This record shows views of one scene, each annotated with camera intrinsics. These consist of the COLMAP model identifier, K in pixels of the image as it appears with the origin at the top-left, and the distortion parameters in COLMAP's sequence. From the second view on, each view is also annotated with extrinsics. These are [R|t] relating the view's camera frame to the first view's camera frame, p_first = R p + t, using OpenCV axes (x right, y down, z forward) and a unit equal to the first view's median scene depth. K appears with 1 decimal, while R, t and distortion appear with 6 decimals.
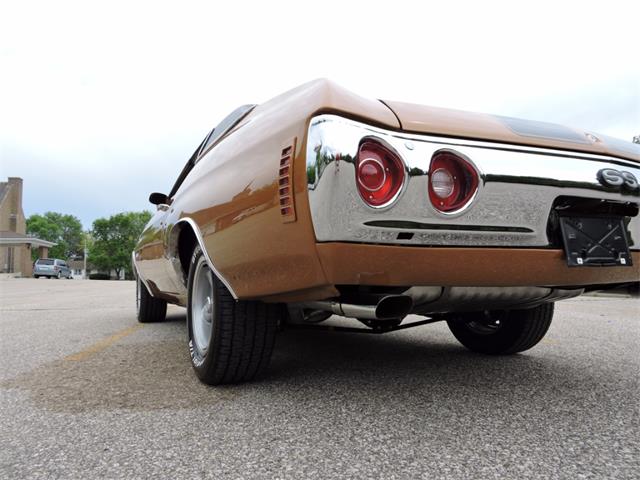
lens RADIAL K [[457.7, 0, 318.6], [0, 457.7, 230.8], [0, 0, 1]] dist [0.004453, -0.006256]
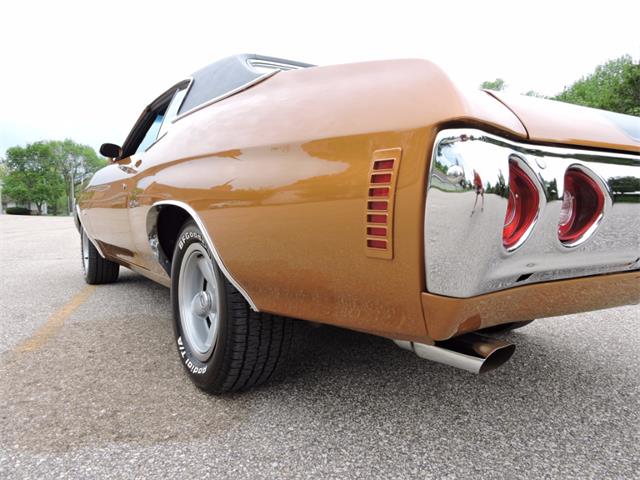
lens RADIAL K [[457.7, 0, 318.6], [0, 457.7, 230.8], [0, 0, 1]] dist [0.004453, -0.006256]
pose [[0.990118, 0.008683, 0.139971, -0.072659], [-0.028446, 0.989769, 0.139816, -0.044813], [-0.137325, -0.142416, 0.980234, 0.073880]]
